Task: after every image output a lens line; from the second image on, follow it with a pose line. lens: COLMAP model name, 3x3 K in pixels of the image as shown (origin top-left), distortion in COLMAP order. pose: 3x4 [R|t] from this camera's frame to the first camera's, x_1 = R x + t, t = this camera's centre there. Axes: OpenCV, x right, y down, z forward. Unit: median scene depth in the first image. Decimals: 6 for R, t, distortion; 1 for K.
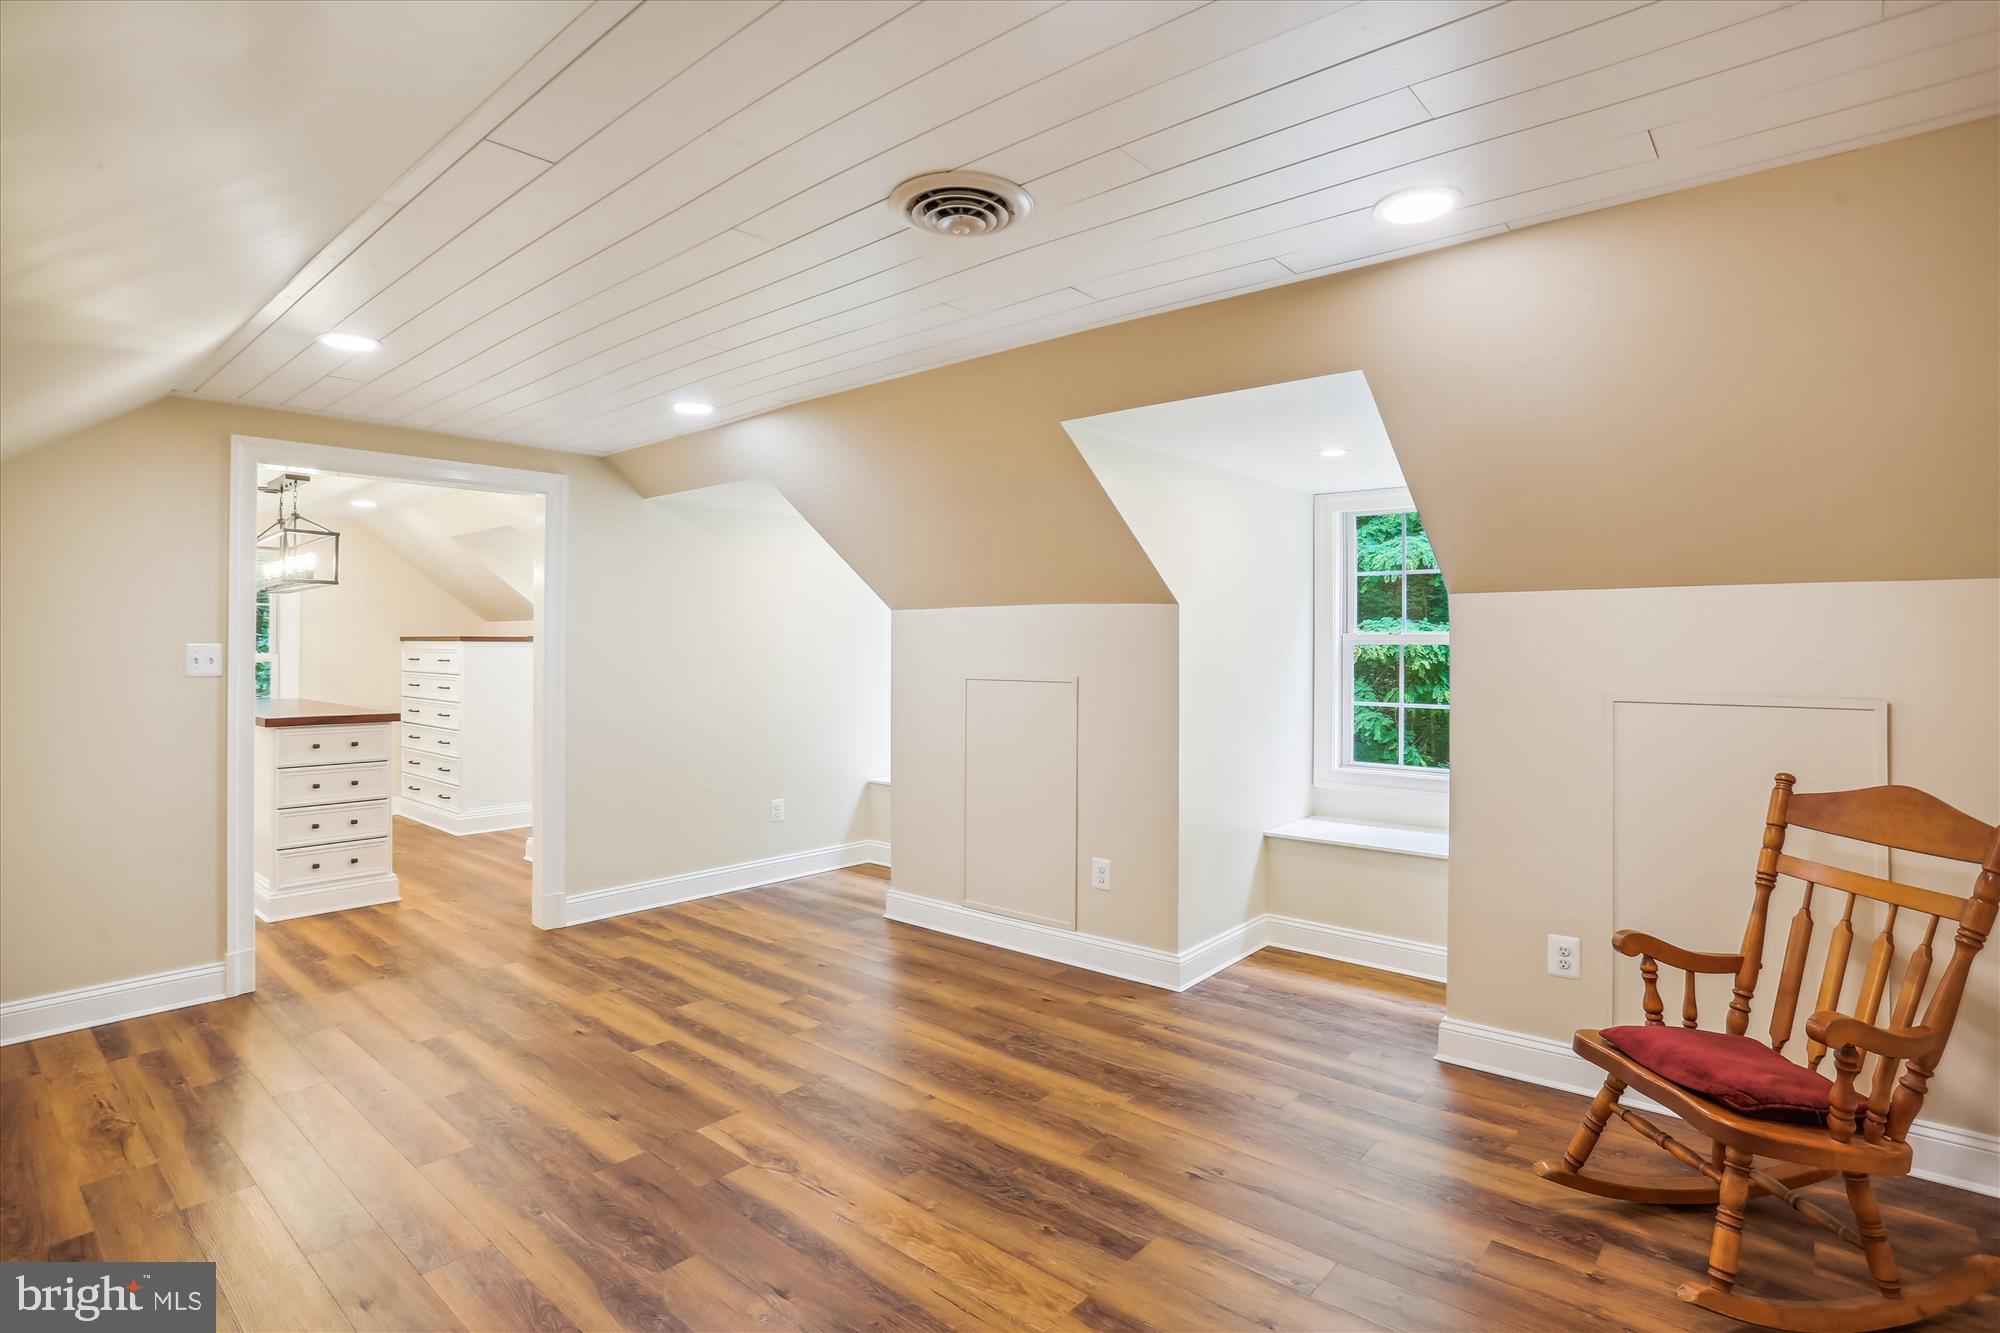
lens RADIAL K [[980.3, 0, 999.3], [0, 980.3, 648.2], [0, 0, 1]] dist [-0.062084, 0.019280]
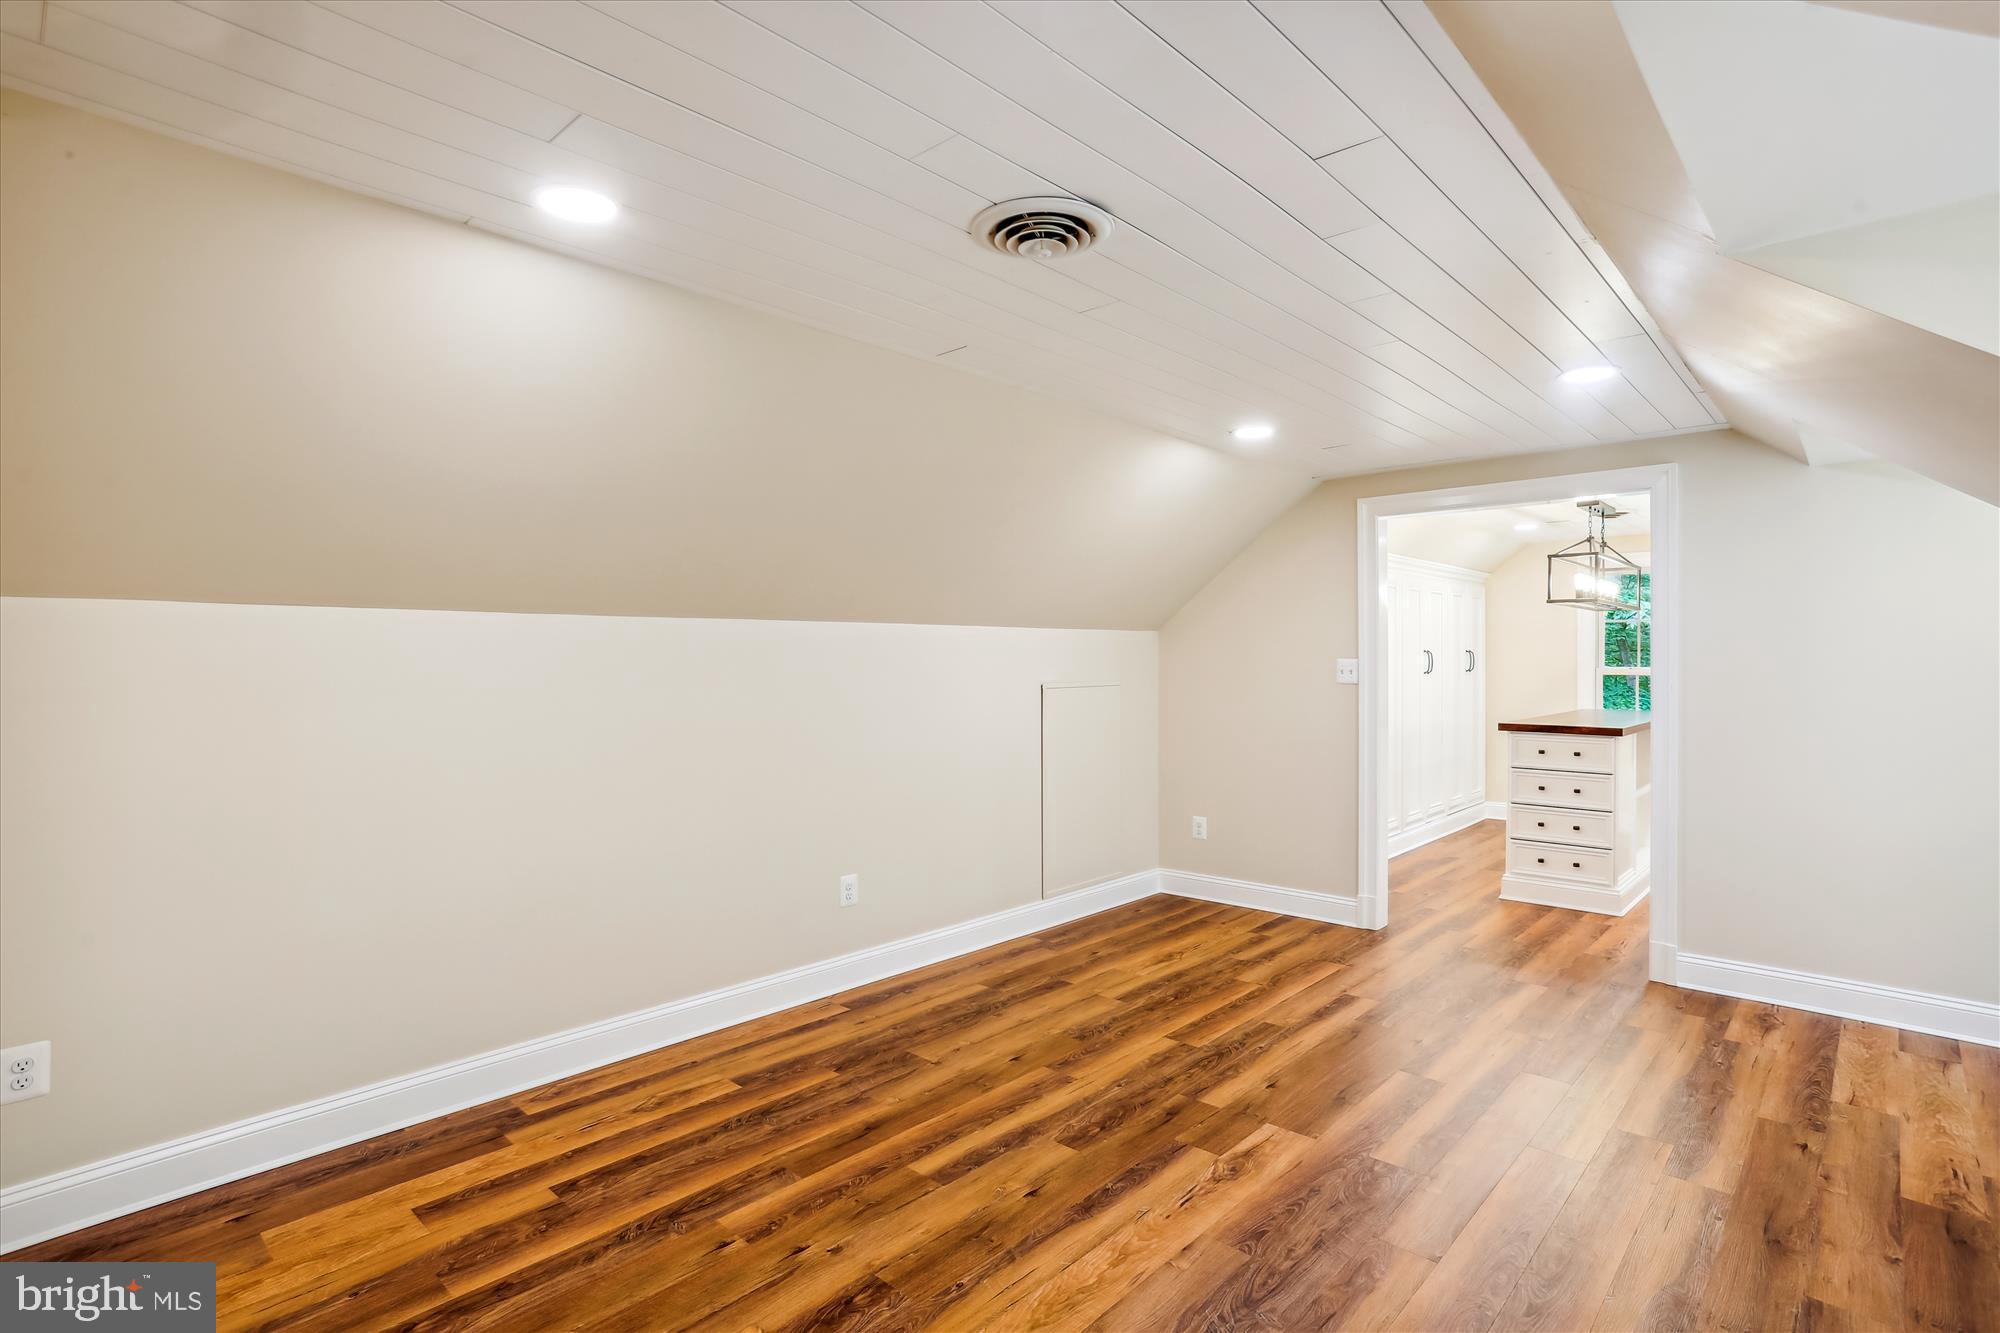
lens RADIAL K [[980.3, 0, 999.3], [0, 980.3, 648.2], [0, 0, 1]] dist [-0.062084, 0.019280]
pose [[-0.031991, -0.009365, -0.999444, 0.660461], [-0.006737, 0.999935, -0.009154, -0.003020], [0.999465, 0.006440, -0.032052, 0.655417]]
